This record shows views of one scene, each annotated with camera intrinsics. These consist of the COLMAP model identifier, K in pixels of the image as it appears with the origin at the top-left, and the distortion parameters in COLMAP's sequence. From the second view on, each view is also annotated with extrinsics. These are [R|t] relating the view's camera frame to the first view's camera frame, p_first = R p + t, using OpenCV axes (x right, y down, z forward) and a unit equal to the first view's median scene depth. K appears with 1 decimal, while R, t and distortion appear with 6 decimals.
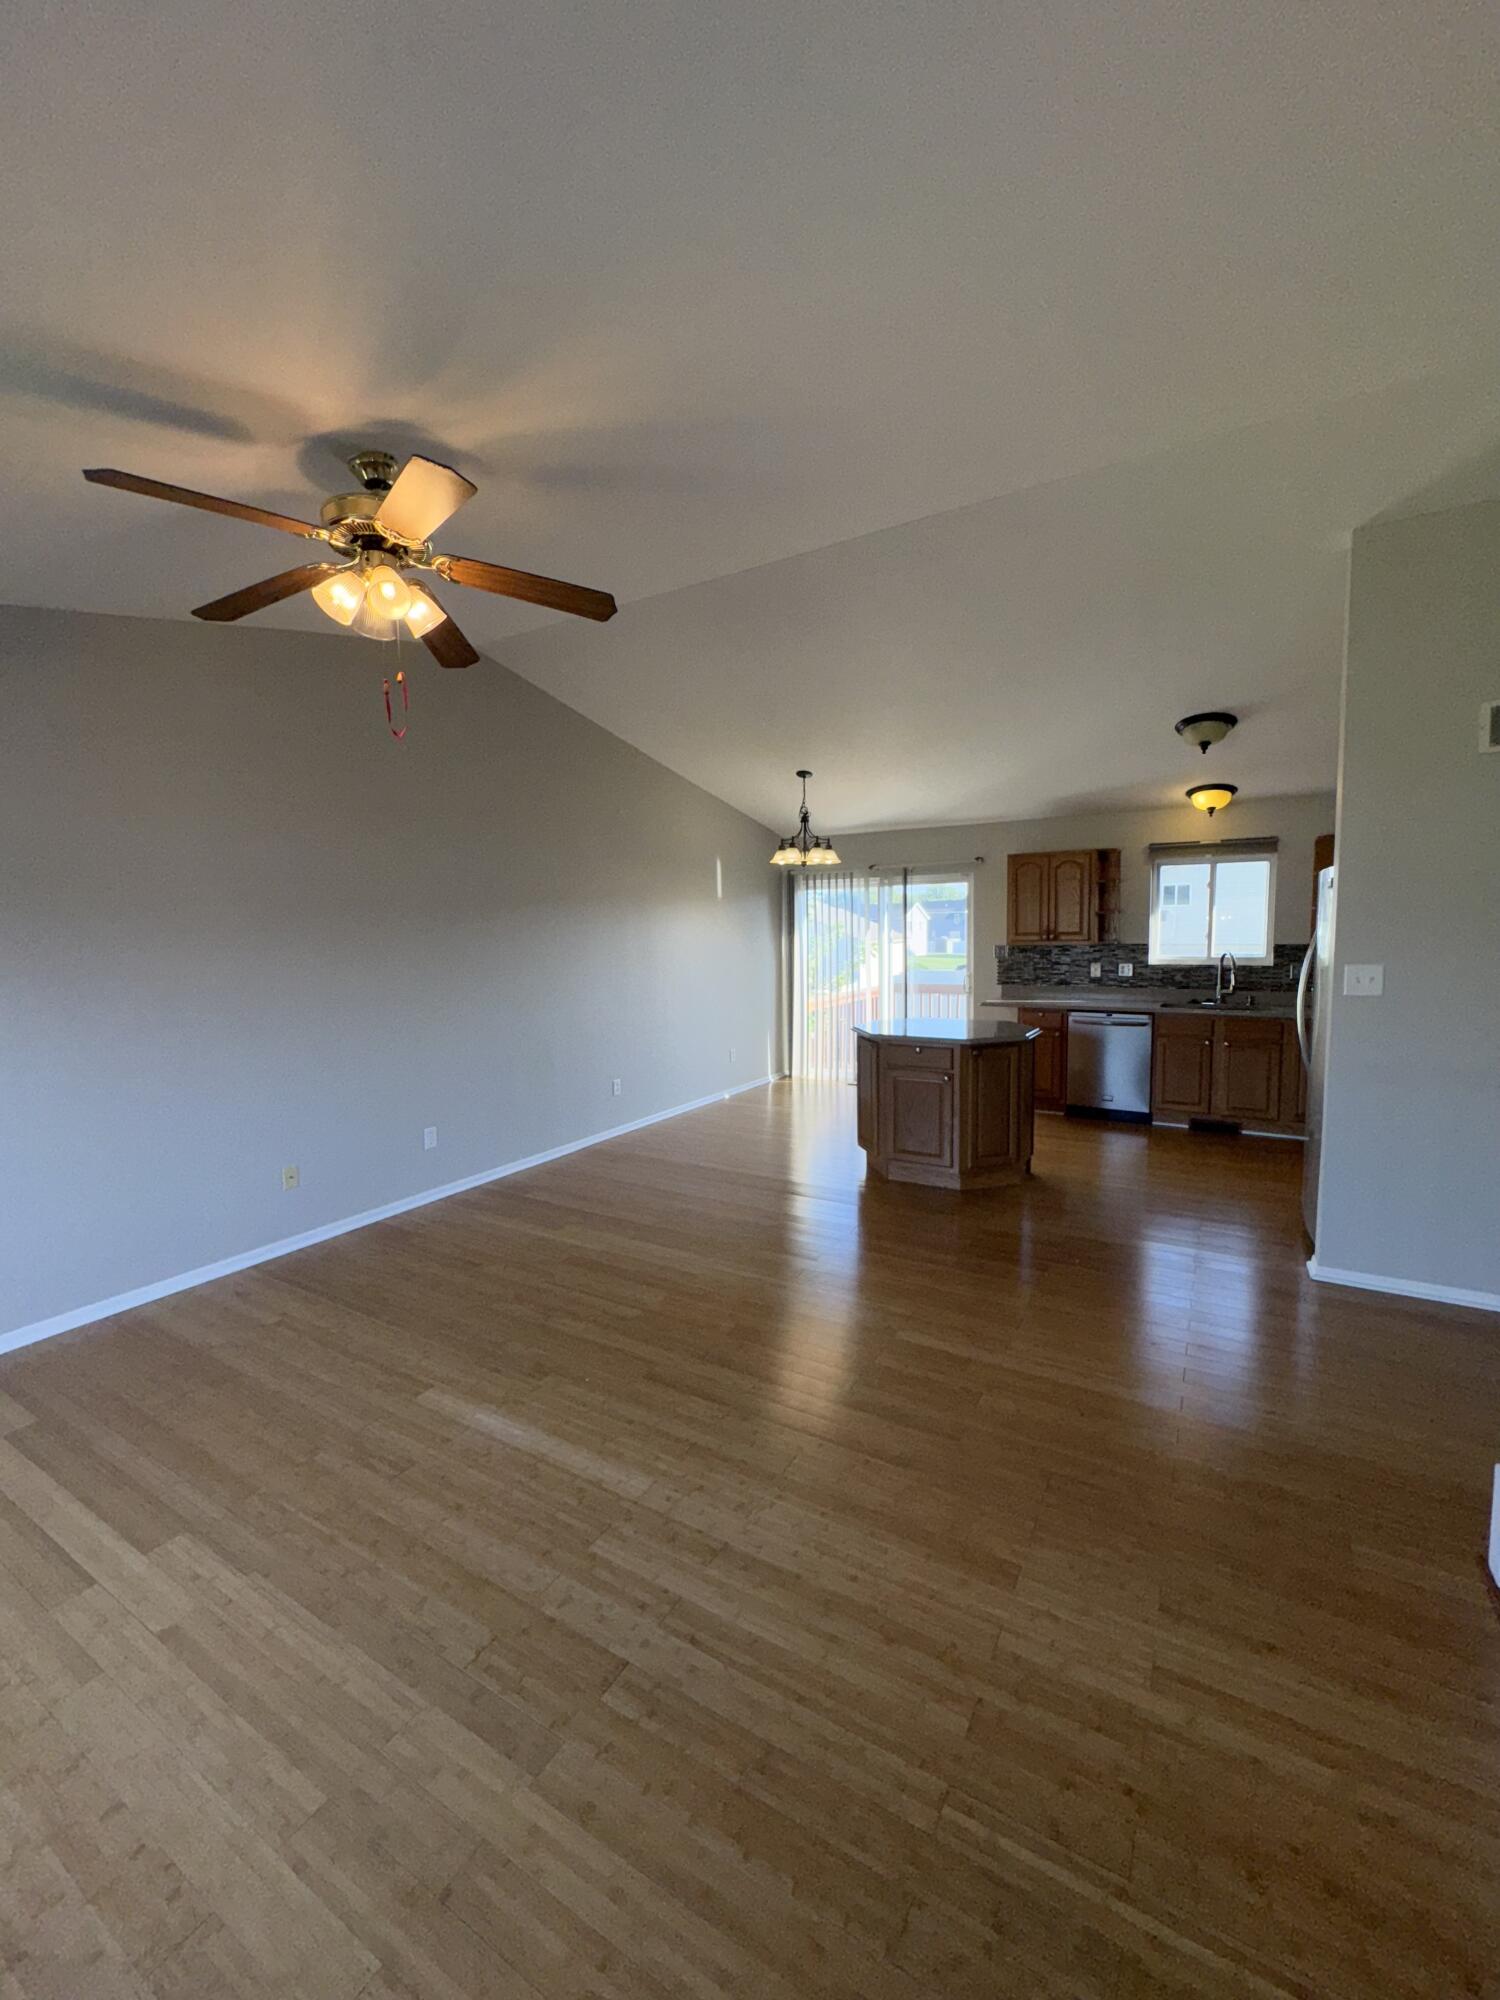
lens RADIAL K [[796.8, 0, 750.0], [0, 796.8, 1000.0], [0, 0, 1]] dist [0.000085, -0.000050]
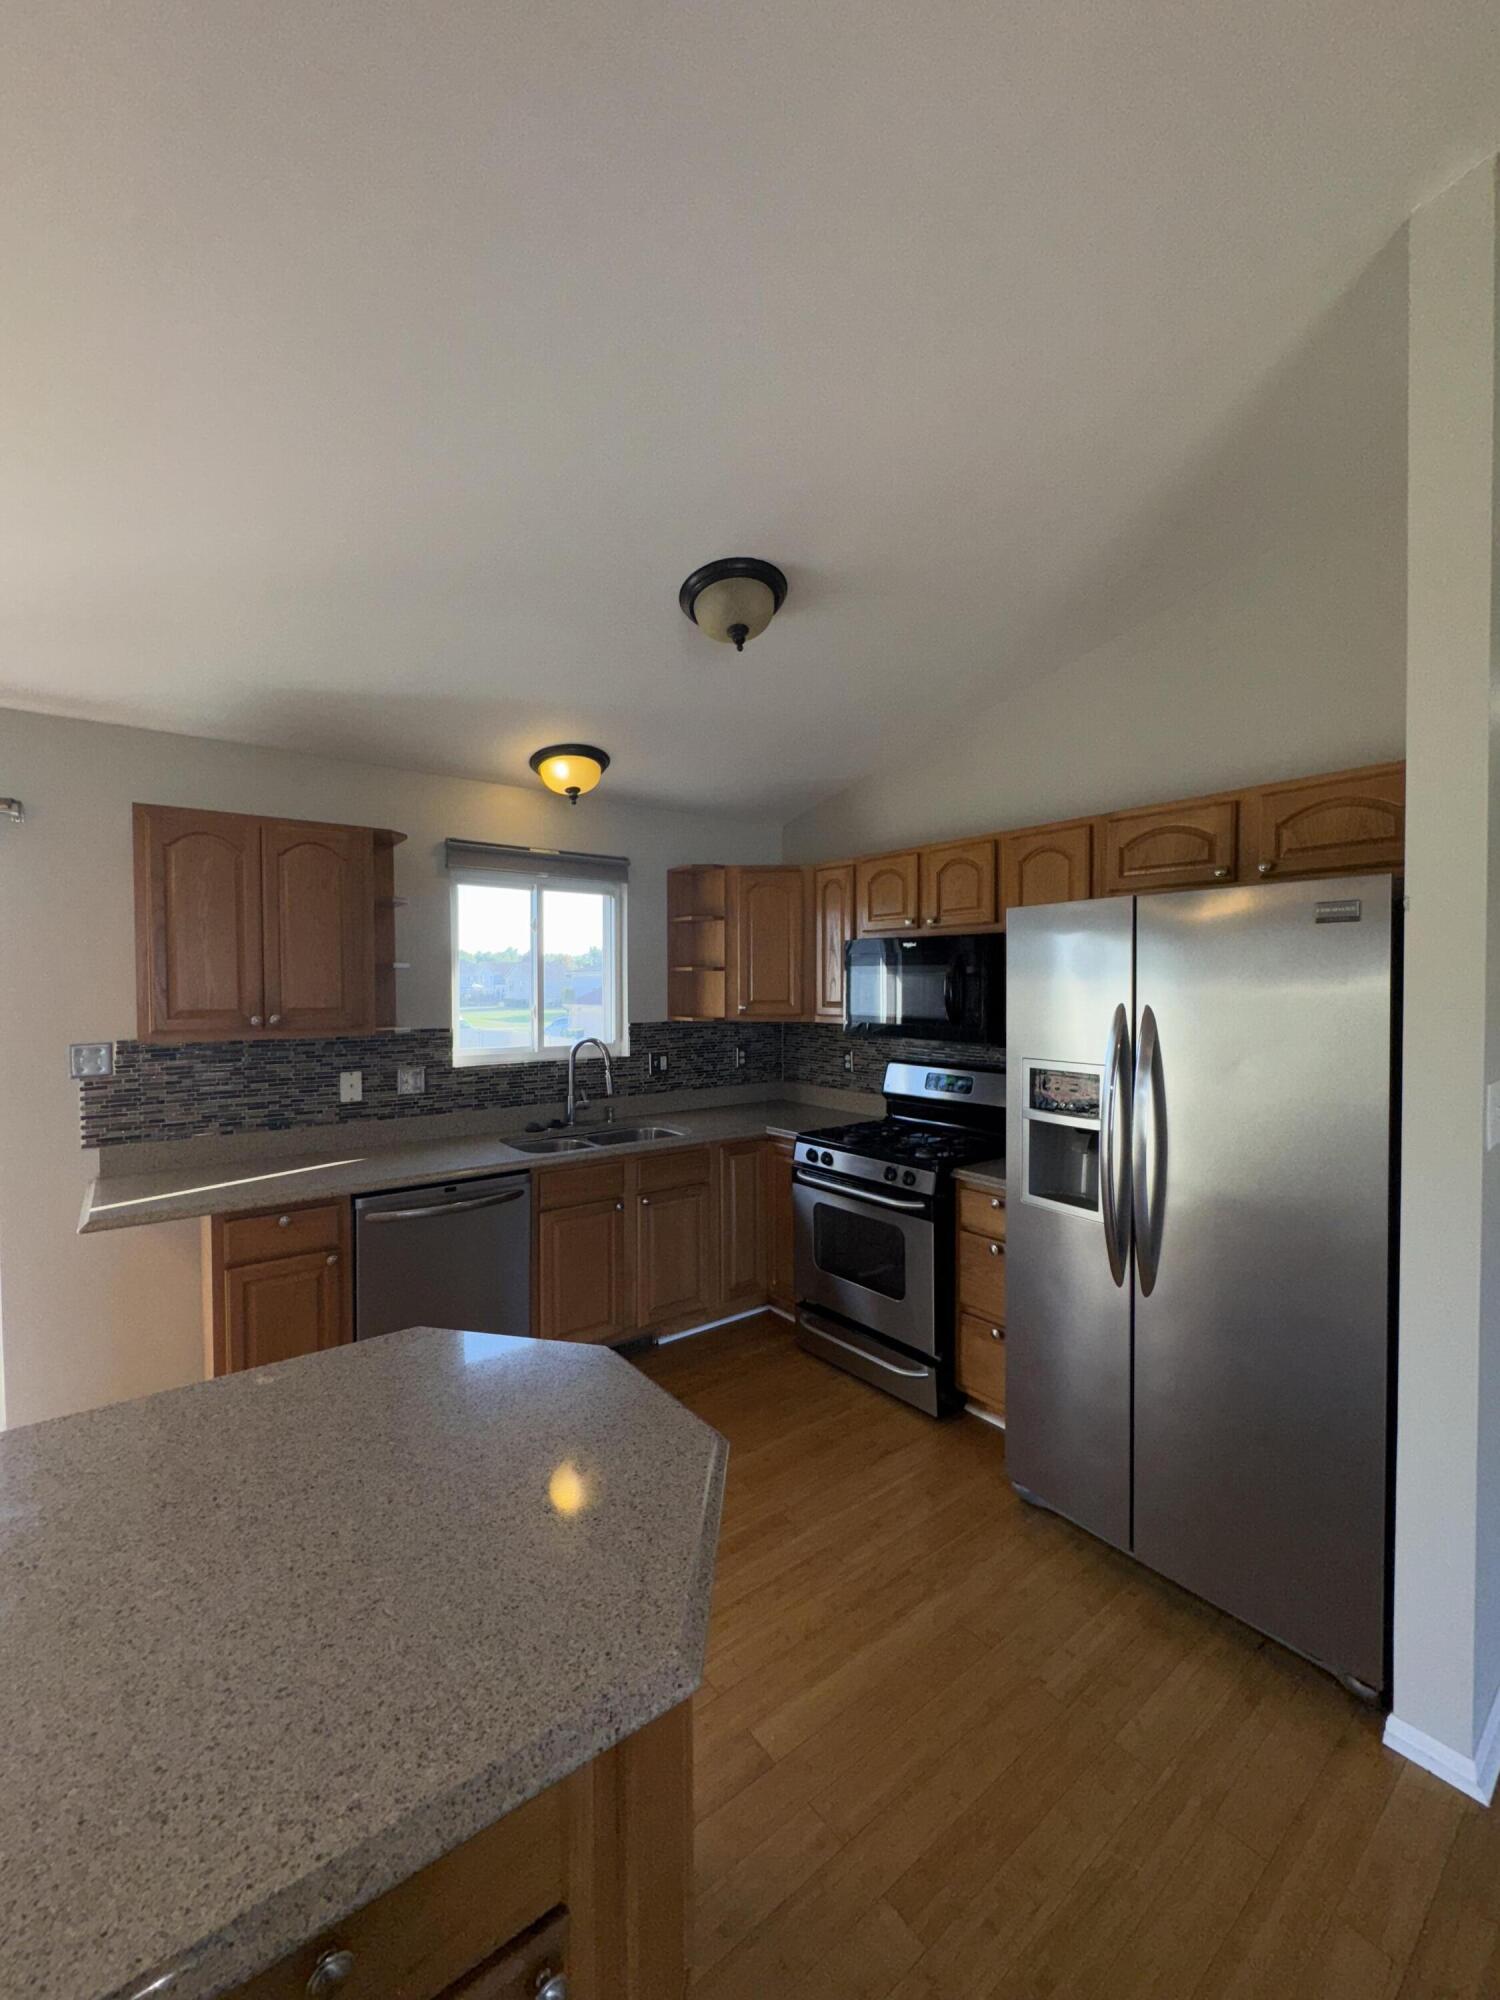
lens RADIAL K [[796.8, 0, 750.0], [0, 796.8, 1000.0], [0, 0, 1]] dist [0.000085, -0.000050]
pose [[0.361813, -0.003779, 0.932243, 0.083882], [0.083153, 0.996137, -0.028235, -0.058302], [-0.928535, 0.087735, 0.360729, 0.632018]]
